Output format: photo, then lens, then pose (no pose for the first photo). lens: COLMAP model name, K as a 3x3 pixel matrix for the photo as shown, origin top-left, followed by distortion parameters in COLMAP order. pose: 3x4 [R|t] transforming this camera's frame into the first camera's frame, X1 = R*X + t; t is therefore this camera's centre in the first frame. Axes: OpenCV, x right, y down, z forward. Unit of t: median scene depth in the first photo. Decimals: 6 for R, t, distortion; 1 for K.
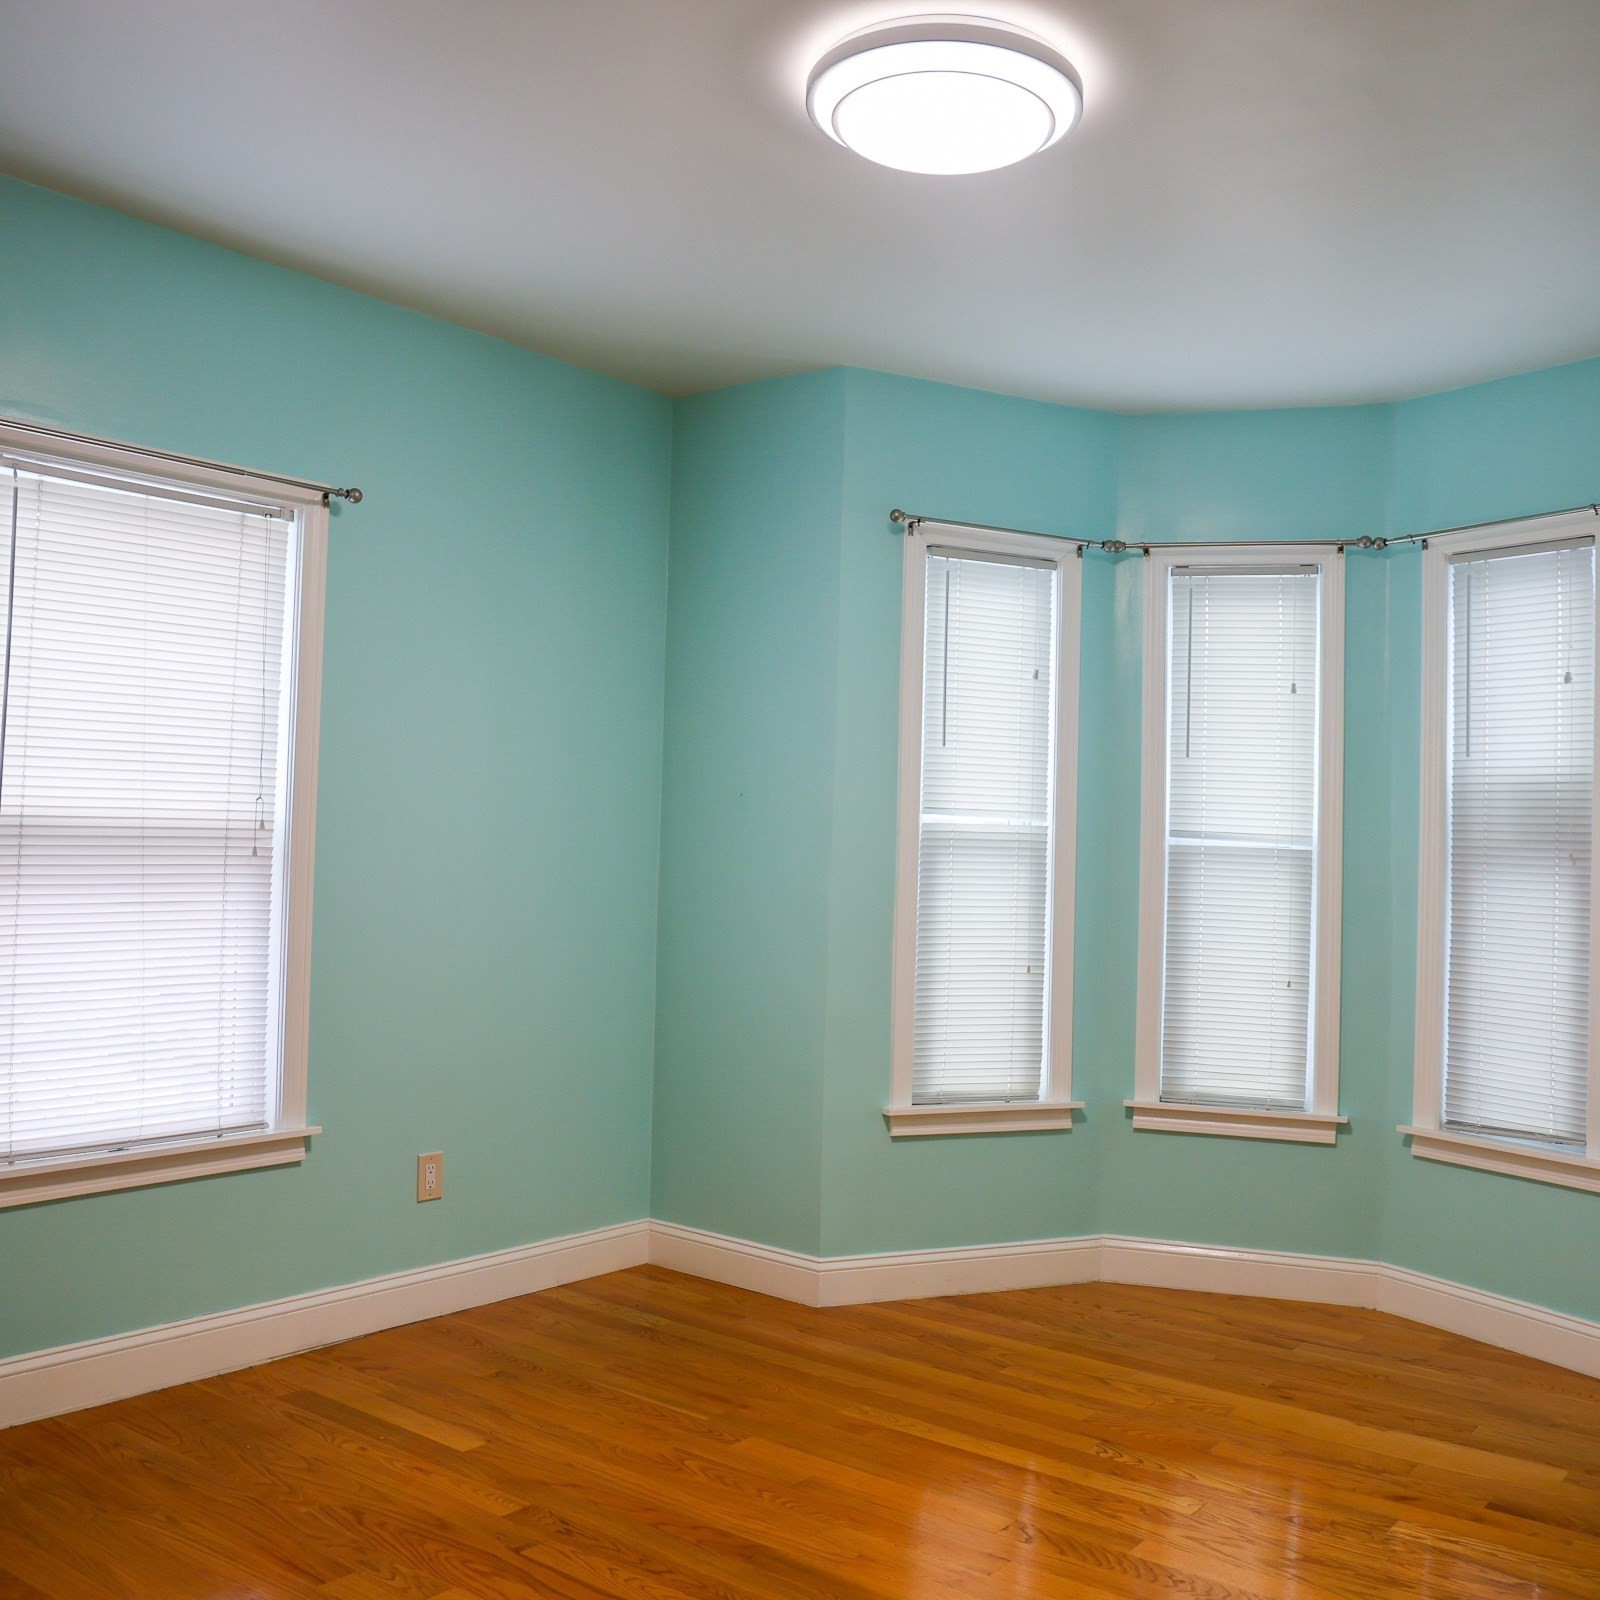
lens RADIAL K [[1645.1, 0, 800.0], [0, 1645.1, 800.0], [0, 0, 1]] dist [-0.110887, 0.096599]
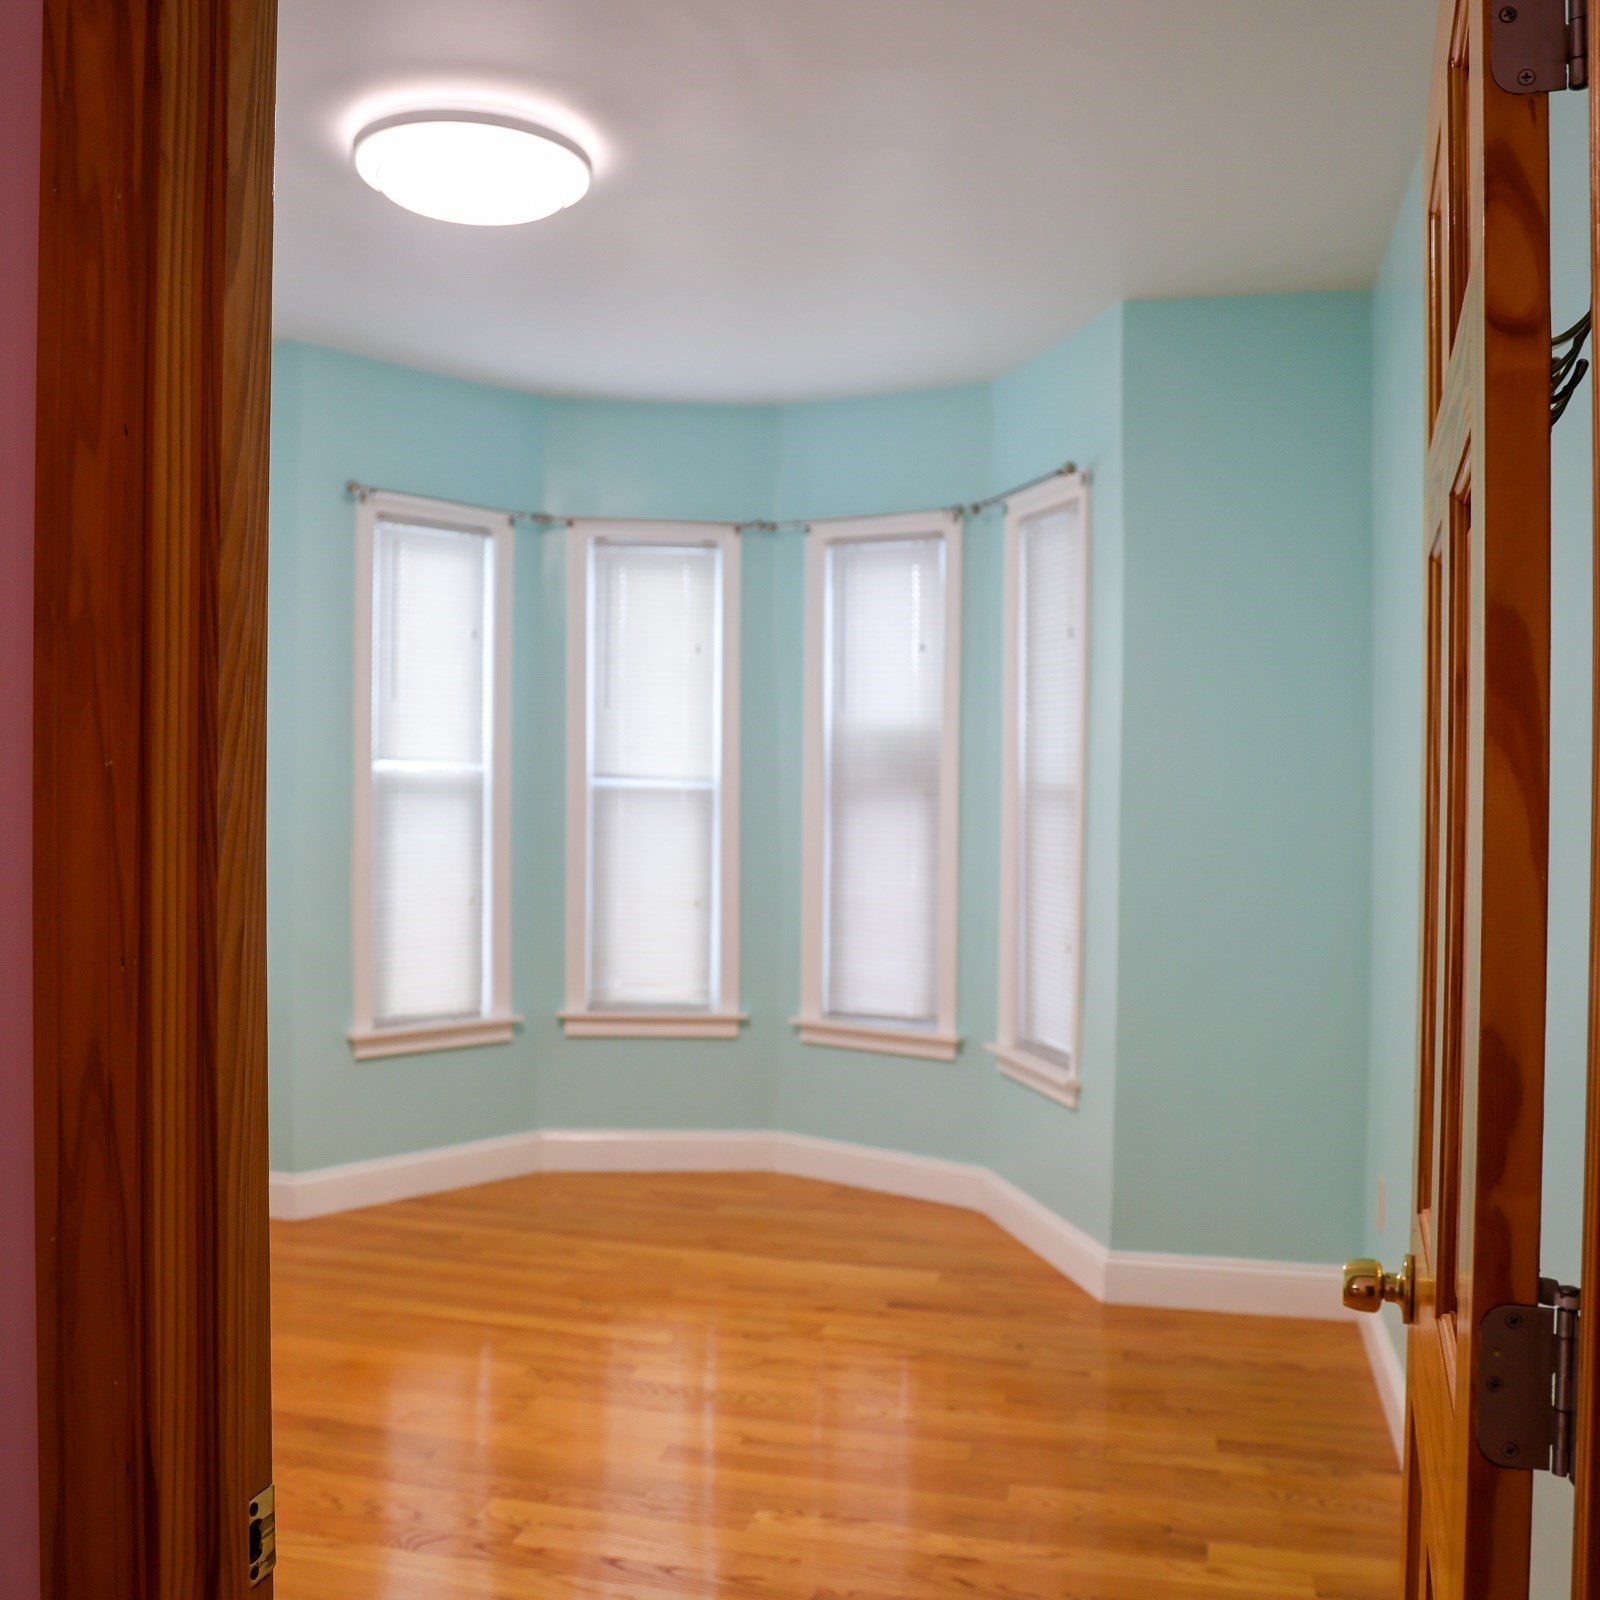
lens RADIAL K [[1645.1, 0, 800.0], [0, 1645.1, 800.0], [0, 0, 1]] dist [-0.110887, 0.096599]
pose [[0.915374, -0.023320, 0.401929, -0.105266], [0.002010, 0.998573, 0.053358, -0.024019], [-0.402600, -0.048035, 0.914115, -0.104545]]
